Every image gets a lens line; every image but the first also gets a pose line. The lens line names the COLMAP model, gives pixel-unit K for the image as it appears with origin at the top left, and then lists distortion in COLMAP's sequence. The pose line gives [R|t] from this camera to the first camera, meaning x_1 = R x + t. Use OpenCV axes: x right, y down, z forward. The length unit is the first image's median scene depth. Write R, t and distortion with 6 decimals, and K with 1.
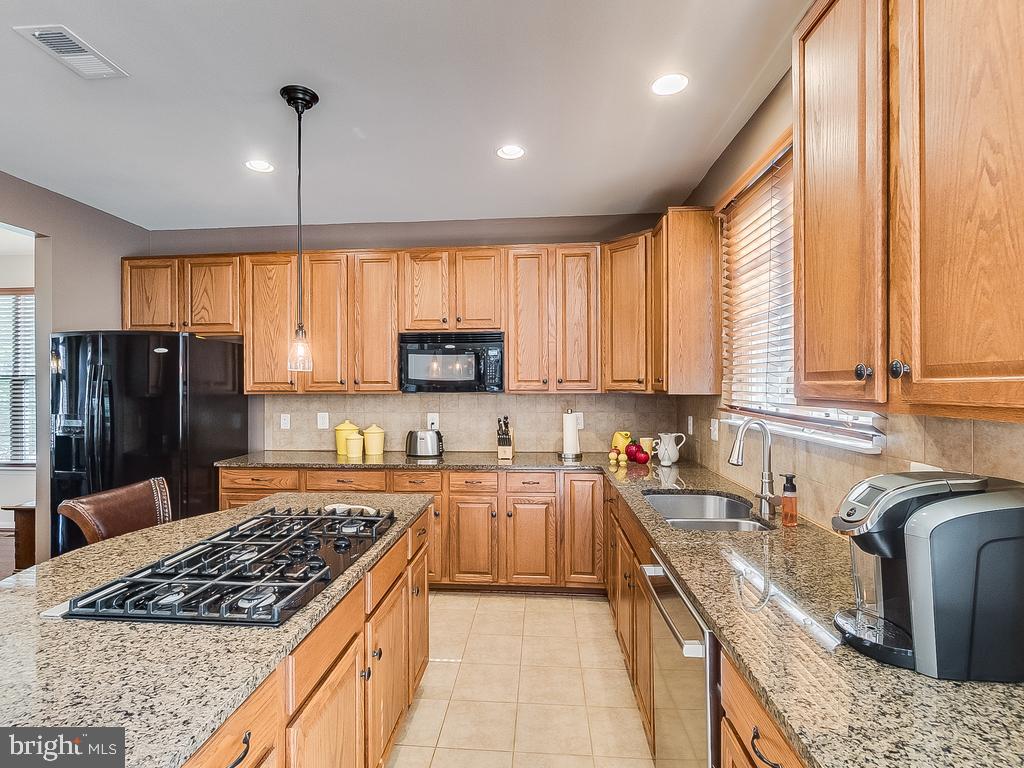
lens RADIAL K [[503.6, 0, 512.0], [0, 503.6, 384.0], [0, 0, 1]] dist [0.001016, 0.000397]
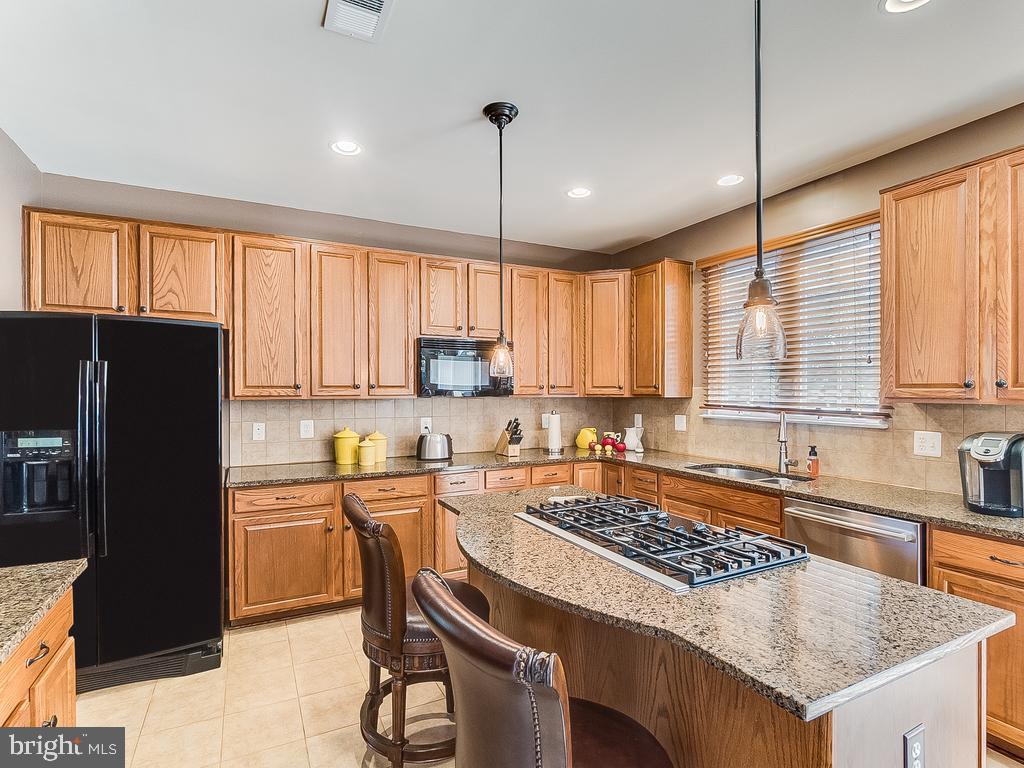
lens RADIAL K [[495.2, 0, 494.2], [0, 495.2, 392.5], [0, 0, 1]] dist [-0.002534, -0.000606]
pose [[0.858973, 0.000129, 0.512021, -0.593974], [-0.003715, 0.999975, 0.005981, 0.001221], [-0.512007, -0.007039, 0.858952, 0.078672]]
